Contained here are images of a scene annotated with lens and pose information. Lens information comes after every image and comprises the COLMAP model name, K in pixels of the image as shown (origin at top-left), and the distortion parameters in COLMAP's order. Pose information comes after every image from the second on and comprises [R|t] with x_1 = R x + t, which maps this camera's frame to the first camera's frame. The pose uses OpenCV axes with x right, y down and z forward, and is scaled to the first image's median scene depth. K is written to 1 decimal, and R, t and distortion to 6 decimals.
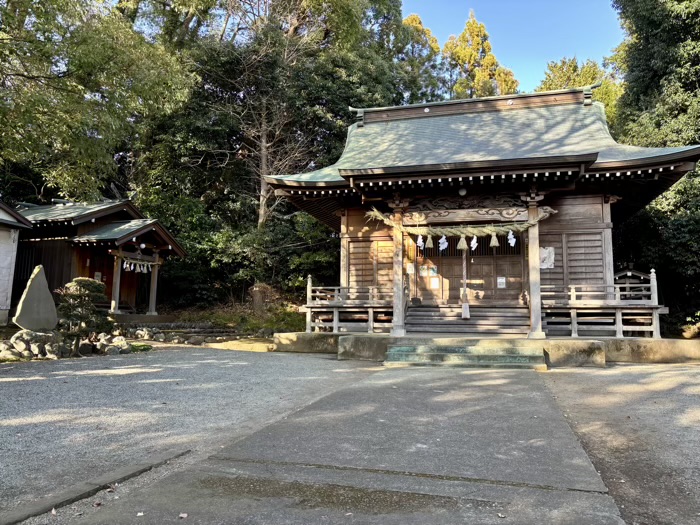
lens RADIAL K [[523.0, 0, 352.4], [0, 523.0, 261.4], [0, 0, 1]] dist [0.057627, -0.062971]
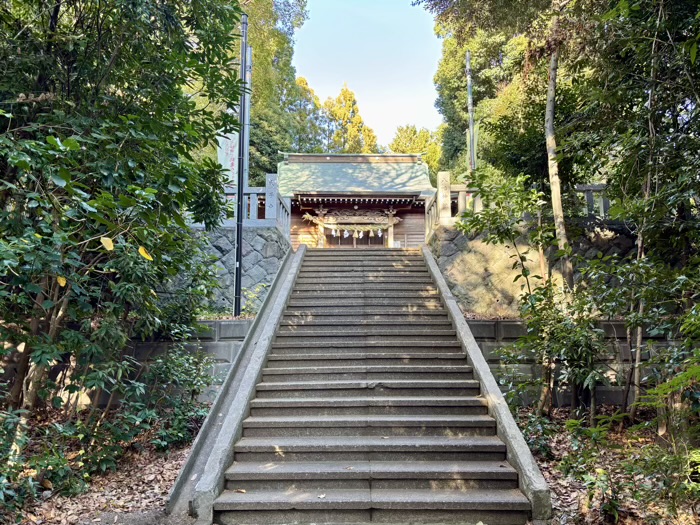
lens RADIAL K [[523.0, 0, 349.8], [0, 523.0, 265.7], [0, 0, 1]] dist [0.057627, -0.062971]
pose [[0.962665, 0.030703, 0.268950, -0.238013], [-0.019582, 0.998842, -0.043934, 0.123700], [-0.269987, 0.037027, 0.962152, -0.610936]]
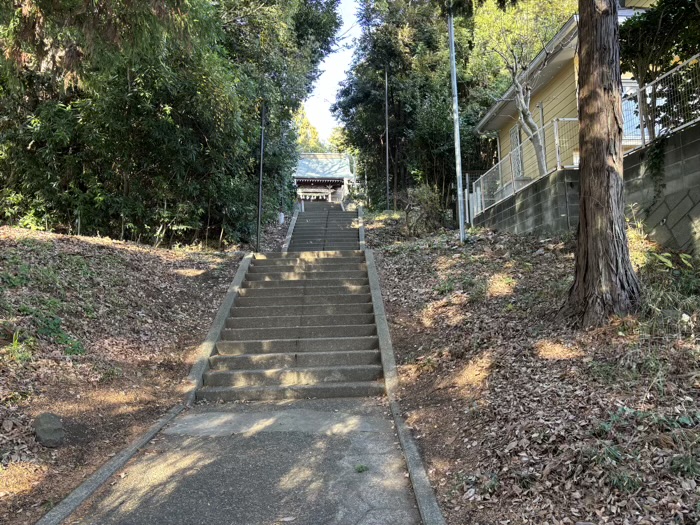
lens RADIAL K [[523.0, 0, 352.4], [0, 523.0, 263.3], [0, 0, 1]] dist [0.057627, -0.062971]
pose [[0.924368, -0.016015, 0.381167, -0.746011], [0.009541, 0.999776, 0.018868, 0.283850], [-0.381384, -0.013804, 0.924314, -2.008951]]
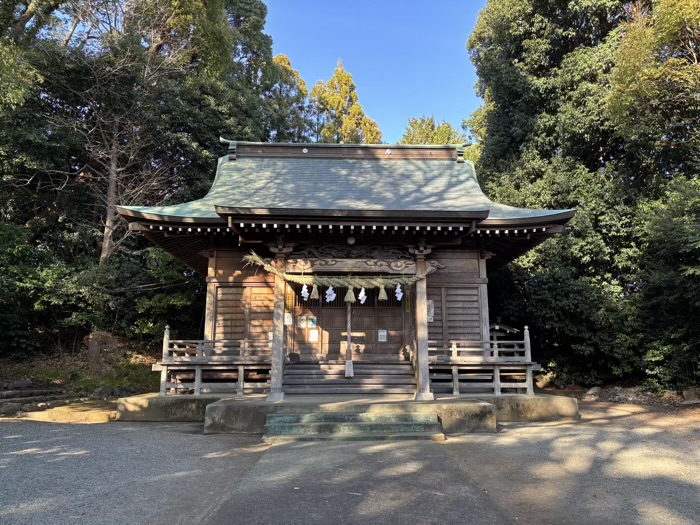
lens RADIAL K [[523.0, 0, 353.6], [0, 523.0, 261.4], [0, 0, 1]] dist [0.057627, -0.062971]
pose [[0.959341, 0.045464, 0.278563, -0.033047], [-0.025379, 0.996839, -0.075291, -0.019304], [-0.281106, 0.065160, 0.957462, 0.086232]]
